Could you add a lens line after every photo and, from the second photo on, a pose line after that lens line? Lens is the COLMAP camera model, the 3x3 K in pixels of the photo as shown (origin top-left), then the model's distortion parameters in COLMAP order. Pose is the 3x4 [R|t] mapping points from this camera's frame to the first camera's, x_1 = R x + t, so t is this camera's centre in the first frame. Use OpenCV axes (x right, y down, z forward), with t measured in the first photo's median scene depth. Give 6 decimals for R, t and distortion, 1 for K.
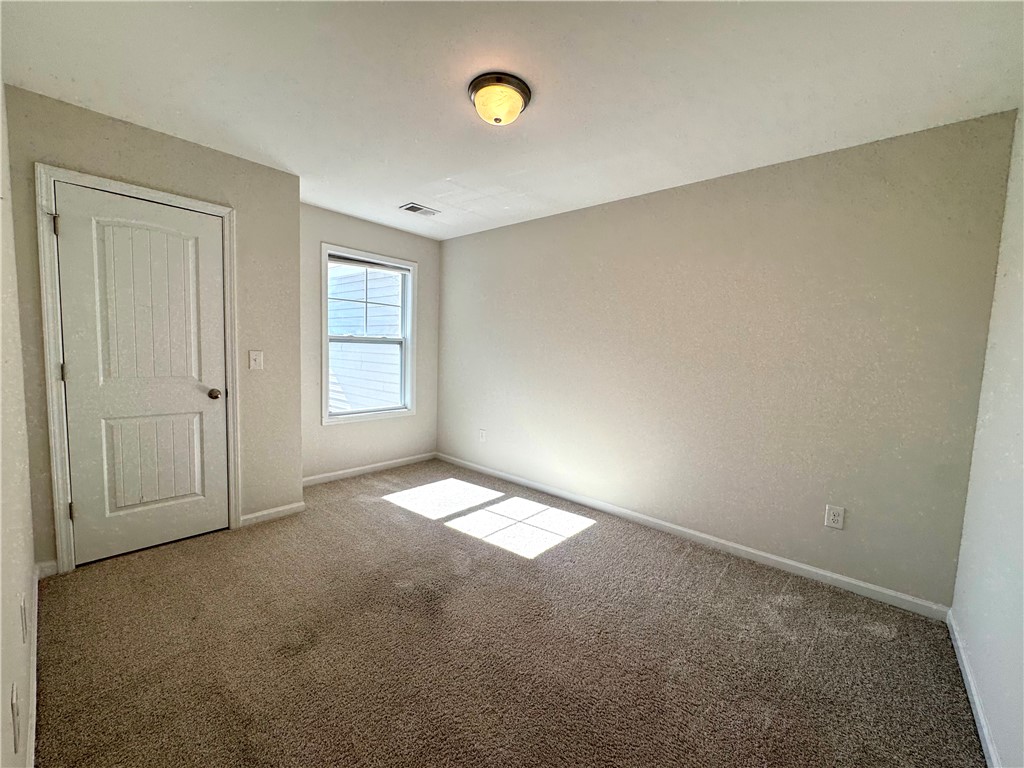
lens RADIAL K [[409.1, 0, 505.8], [0, 409.1, 384.0], [0, 0, 1]] dist [-0.004284, 0.000305]
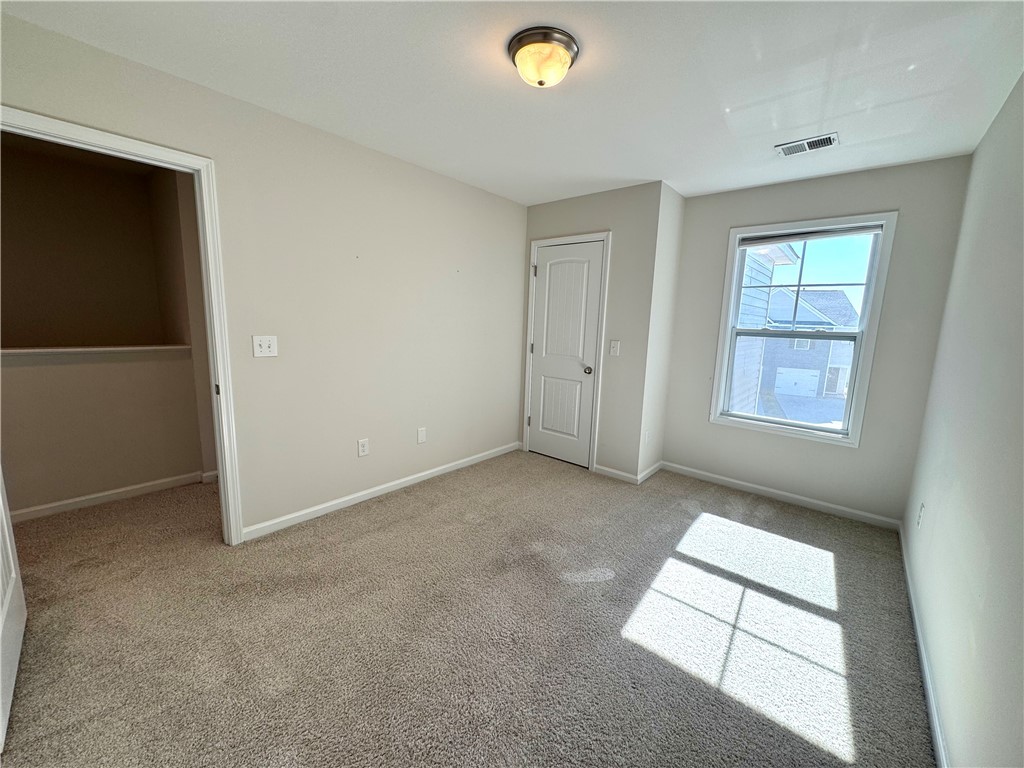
lens RADIAL K [[409.1, 0, 517.7], [0, 409.1, 385.5], [0, 0, 1]] dist [-0.004284, 0.000305]
pose [[0.030300, 0.125070, -0.991685, 0.524440], [-0.119627, 0.985463, 0.120630, -0.049778], [0.992356, 0.114977, 0.044821, 0.541099]]
